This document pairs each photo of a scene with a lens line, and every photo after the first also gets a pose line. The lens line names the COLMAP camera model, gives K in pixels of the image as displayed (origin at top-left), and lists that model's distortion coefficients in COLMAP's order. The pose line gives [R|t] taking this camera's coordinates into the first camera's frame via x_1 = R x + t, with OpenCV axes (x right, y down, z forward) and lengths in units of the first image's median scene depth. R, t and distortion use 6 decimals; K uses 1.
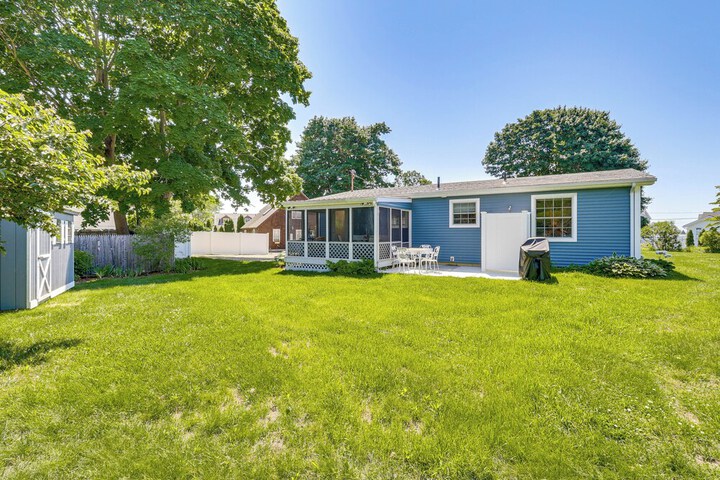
lens RADIAL K [[343.3, 0, 340.4], [0, 343.3, 235.2], [0, 0, 1]] dist [-0.003463, -0.000402]
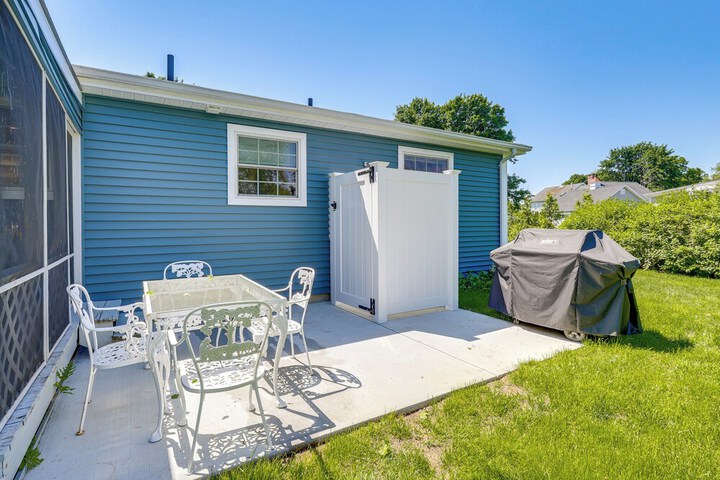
lens RADIAL K [[354.3, 0, 360.5], [0, 354.3, 231.1], [0, 0, 1]] dist [0.001361, 0.000585]
pose [[0.423679, -0.020551, 0.905579, 0.048163], [0.006114, 0.999785, 0.019829, -0.001268], [-0.905792, -0.002864, 0.423713, 0.727444]]
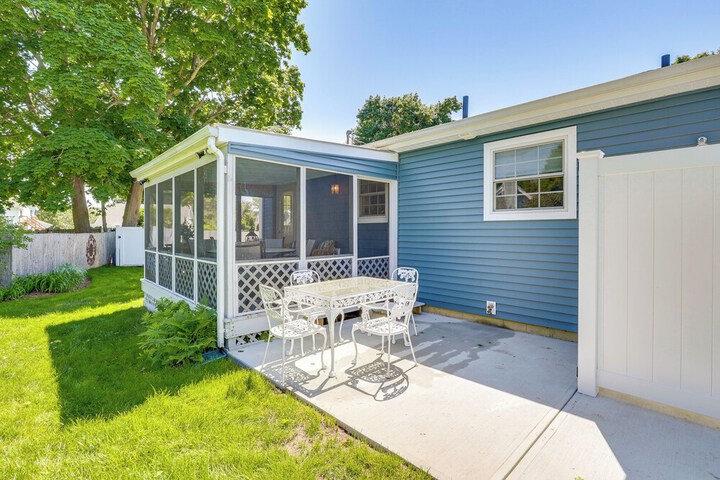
lens RADIAL K [[343.3, 0, 340.4], [0, 343.3, 235.2], [0, 0, 1]] dist [-0.003463, -0.000402]
pose [[0.971625, 0.004435, -0.236485, 0.256167], [-0.002905, 0.999973, 0.006818, -0.008376], [0.236508, -0.005937, 0.971611, 0.609421]]
